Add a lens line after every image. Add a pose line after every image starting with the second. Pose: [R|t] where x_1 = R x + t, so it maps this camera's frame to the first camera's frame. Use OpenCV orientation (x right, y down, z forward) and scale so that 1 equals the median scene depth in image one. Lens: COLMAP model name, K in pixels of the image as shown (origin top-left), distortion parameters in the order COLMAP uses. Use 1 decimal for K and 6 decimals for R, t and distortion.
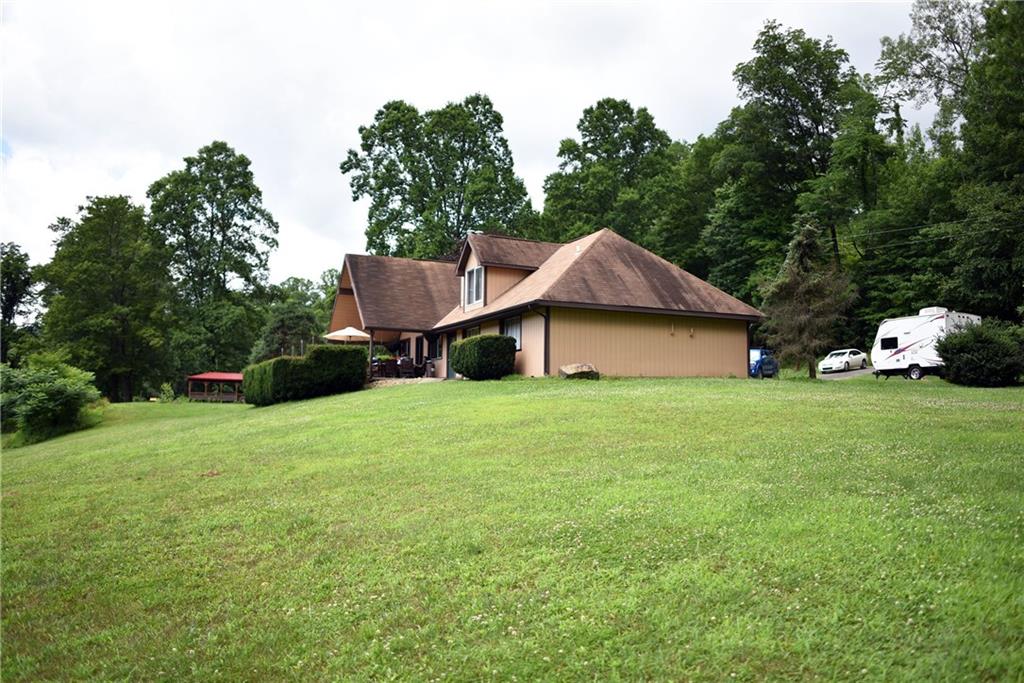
lens RADIAL K [[826.4, 0, 512.0], [0, 826.4, 341.5], [0, 0, 1]] dist [-0.066062, 0.061850]
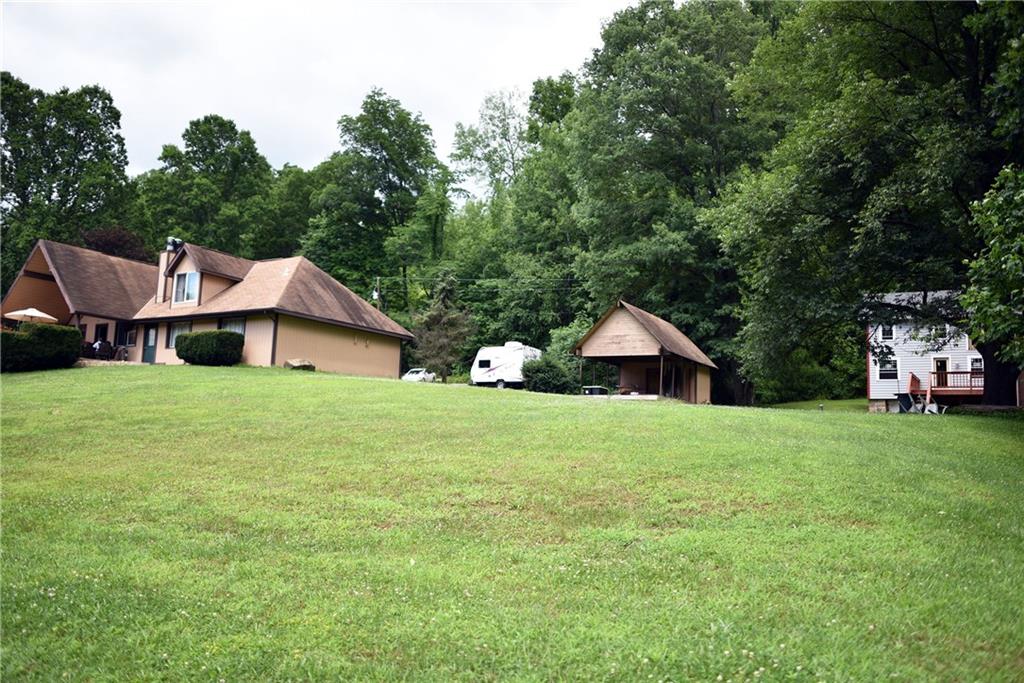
lens RADIAL K [[826.4, 0, 512.0], [0, 826.4, 341.5], [0, 0, 1]] dist [-0.066062, 0.061850]
pose [[0.836085, 0.094095, 0.540471, -0.157901], [-0.082644, 0.995541, -0.045475, 0.013873], [-0.542340, -0.006645, 0.840133, -0.134852]]
